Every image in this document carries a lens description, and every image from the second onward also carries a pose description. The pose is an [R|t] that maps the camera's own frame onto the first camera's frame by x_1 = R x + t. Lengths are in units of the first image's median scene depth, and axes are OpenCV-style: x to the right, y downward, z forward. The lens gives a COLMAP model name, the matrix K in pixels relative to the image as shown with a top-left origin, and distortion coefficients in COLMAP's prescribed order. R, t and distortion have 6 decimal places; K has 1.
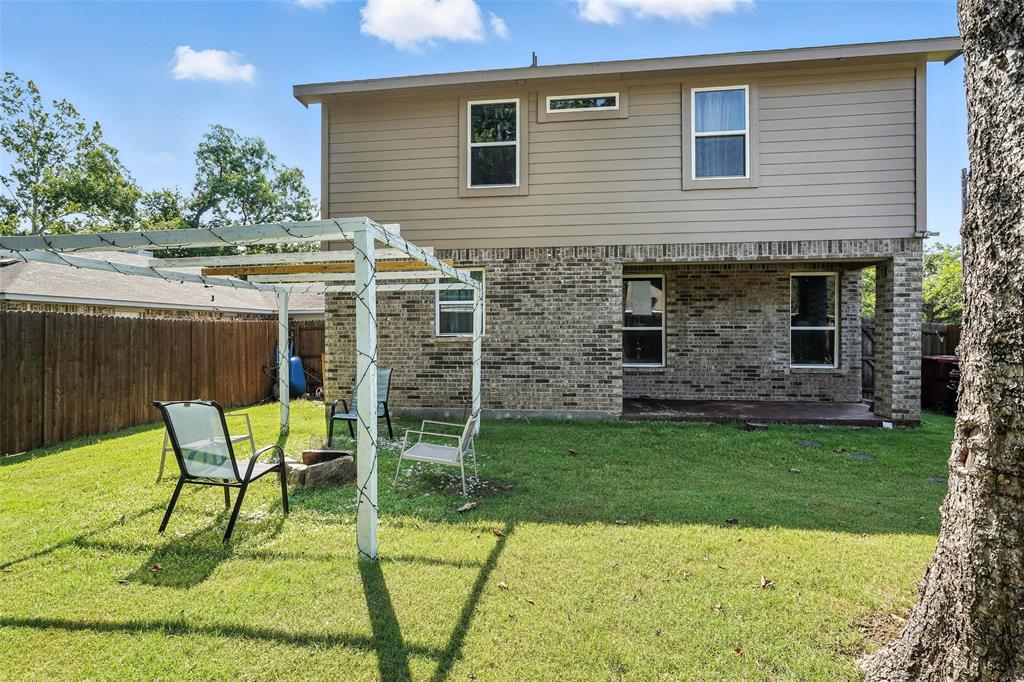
lens RADIAL K [[458.5, 0, 502.5], [0, 458.5, 337.8], [0, 0, 1]] dist [-0.009787, 0.006389]
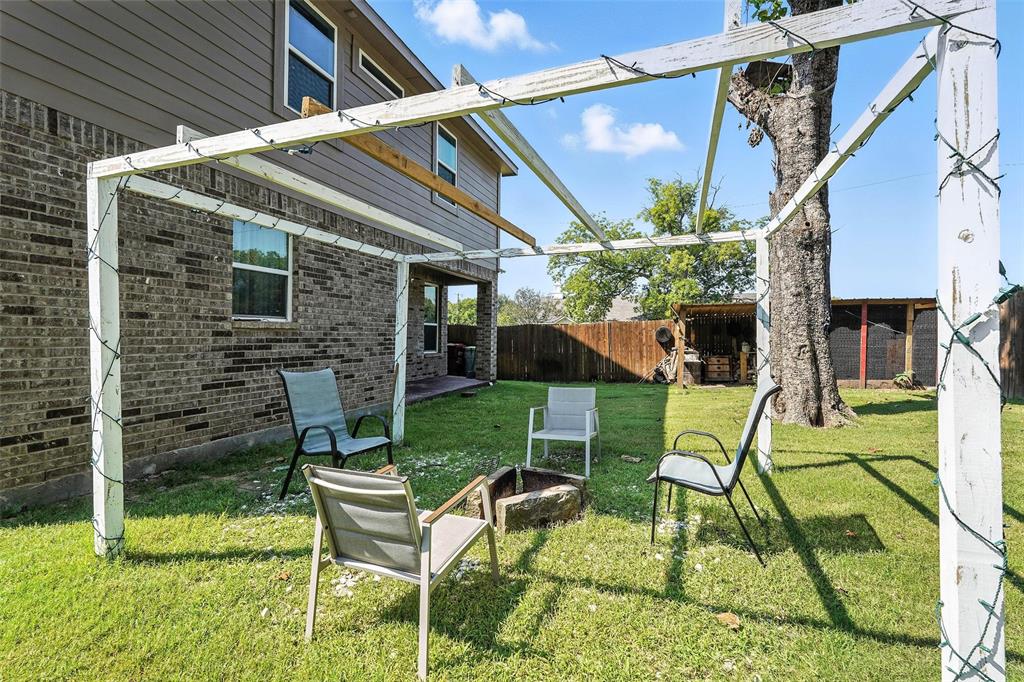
lens RADIAL K [[458.5, 0, 502.6], [0, 458.5, 337.1], [0, 0, 1]] dist [-0.009787, 0.006389]
pose [[0.224849, 0.001438, 0.974393, -0.660482], [0.001083, 0.999998, -0.001725, 0.022561], [-0.974393, 0.001443, 0.224847, 0.519081]]
